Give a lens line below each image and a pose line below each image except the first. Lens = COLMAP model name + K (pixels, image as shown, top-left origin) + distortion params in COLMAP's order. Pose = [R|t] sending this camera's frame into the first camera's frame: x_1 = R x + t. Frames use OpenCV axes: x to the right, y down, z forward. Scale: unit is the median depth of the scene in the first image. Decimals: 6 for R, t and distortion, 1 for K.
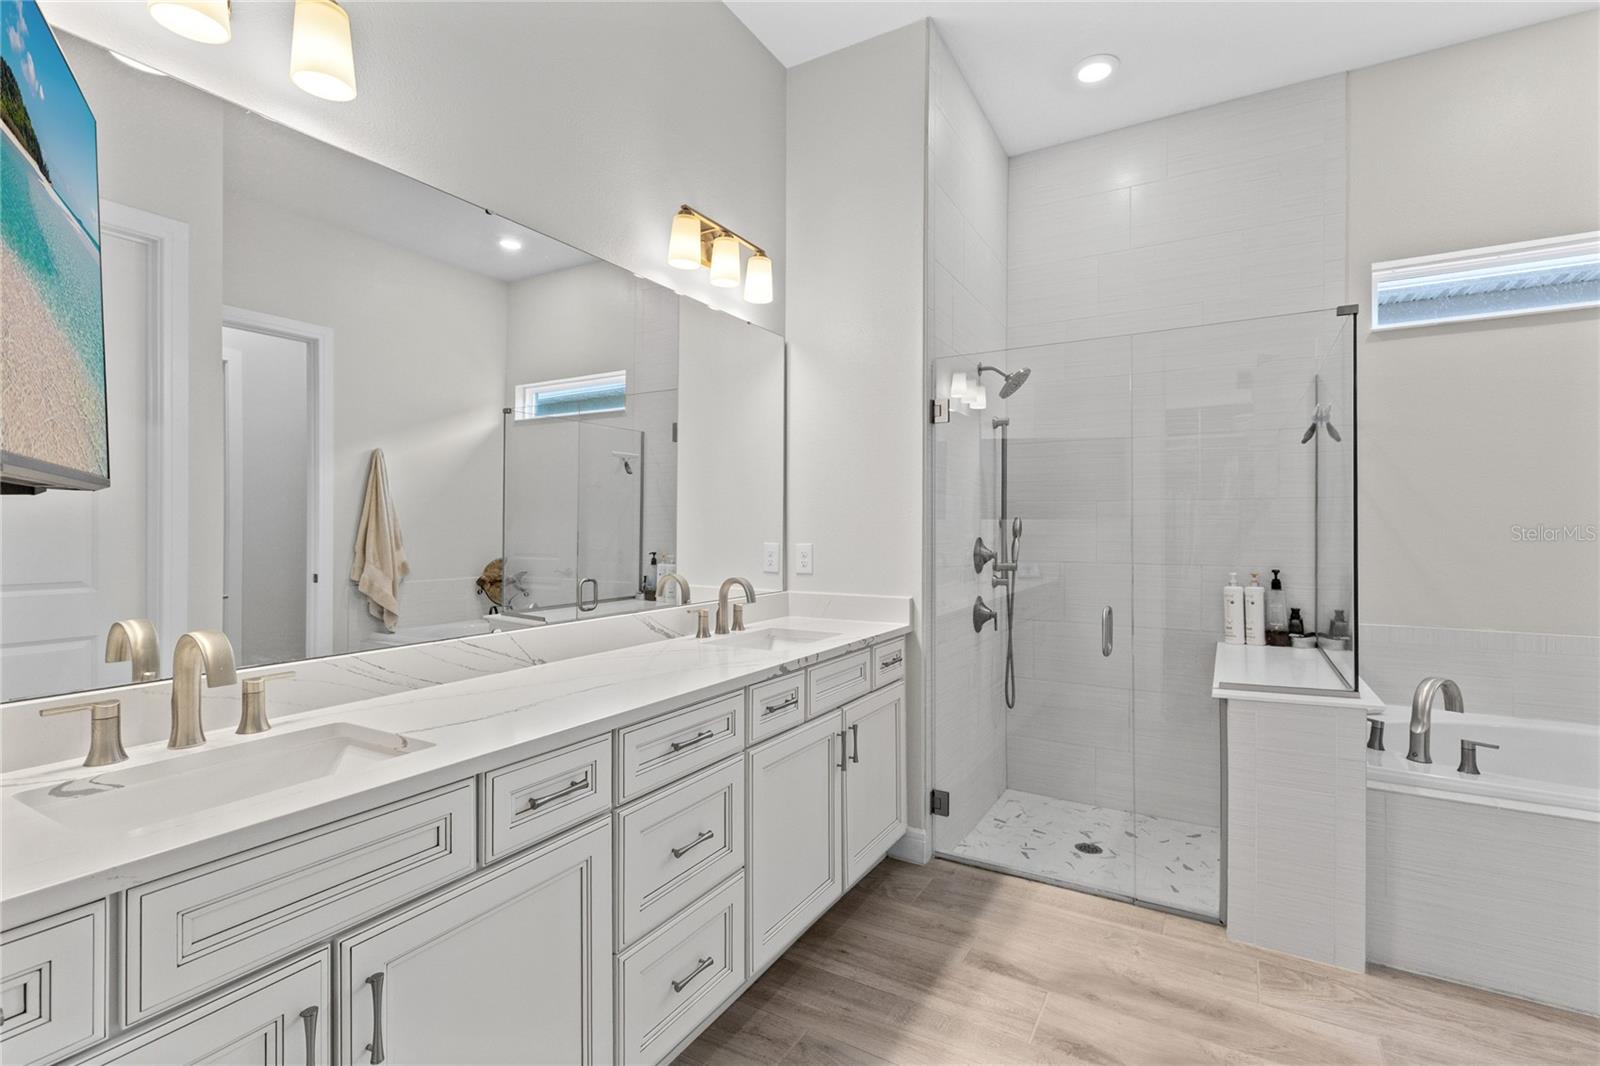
lens RADIAL K [[725.6, 0, 797.1], [0, 725.6, 524.7], [0, 0, 1]] dist [0.003167, 0.000208]
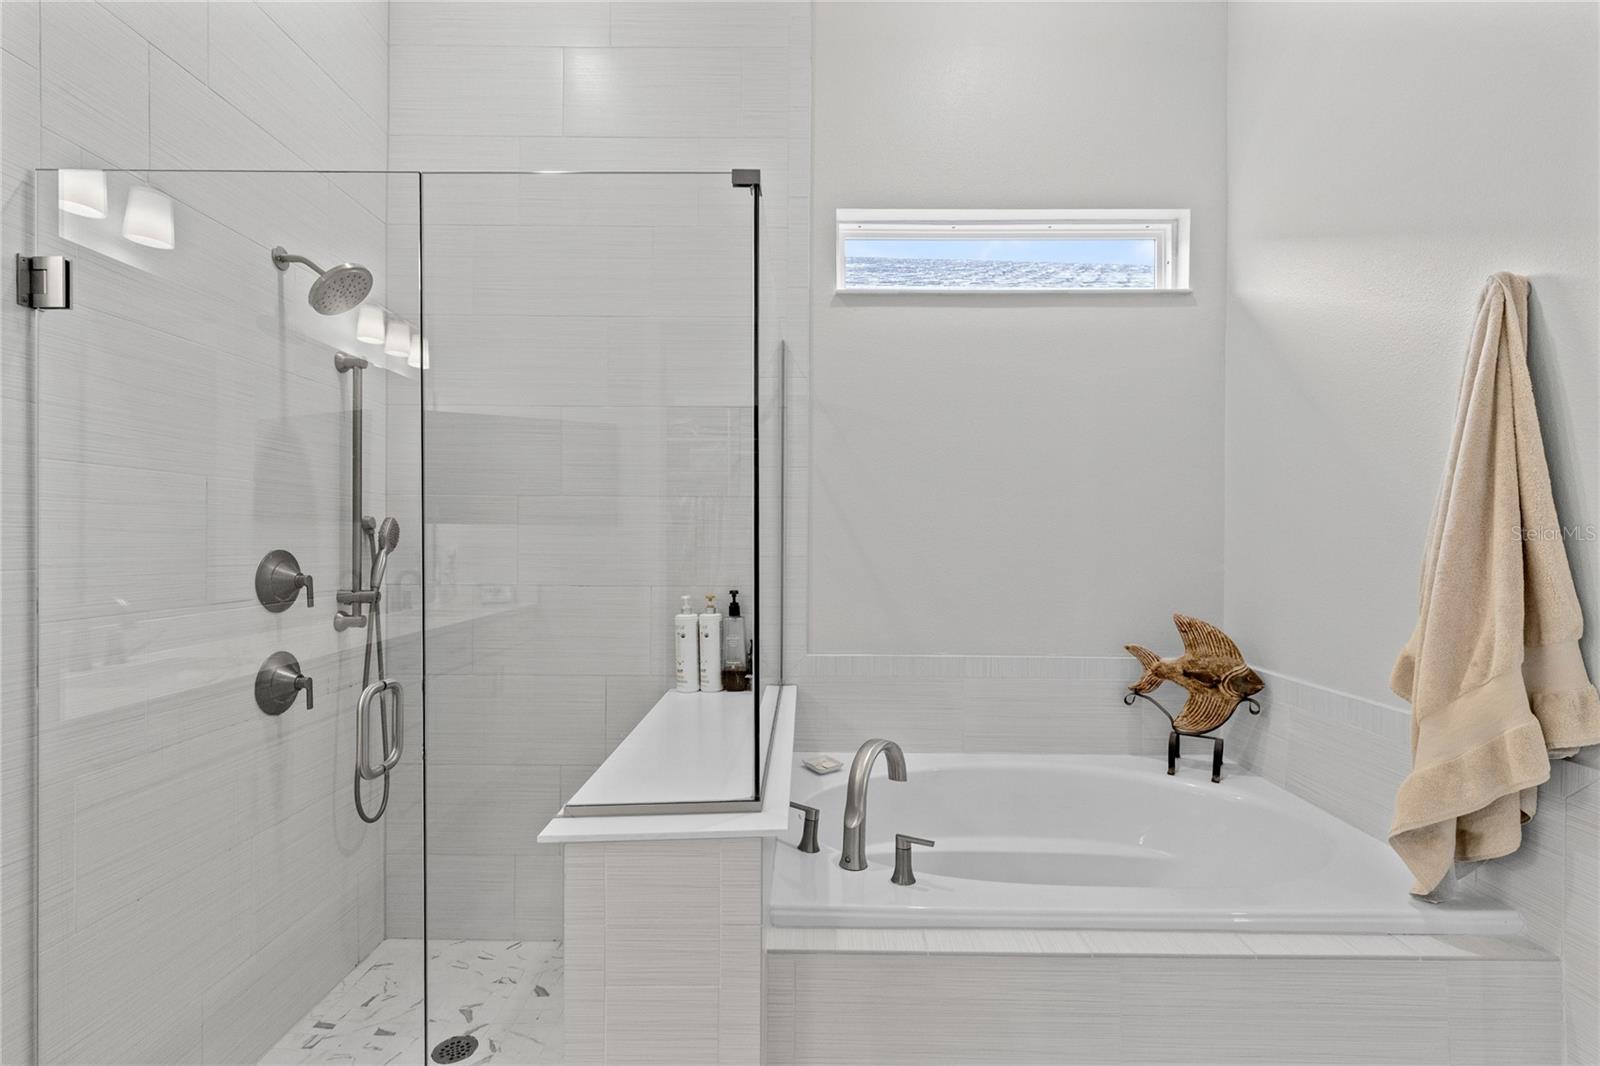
lens RADIAL K [[725.6, 0, 797.1], [0, 725.6, 524.7], [0, 0, 1]] dist [0.003167, 0.000208]
pose [[0.866128, 0.010717, 0.499707, 0.339350], [-0.006496, 0.999927, -0.010186, 0.000685], [-0.499780, 0.005577, 0.866134, 0.312471]]
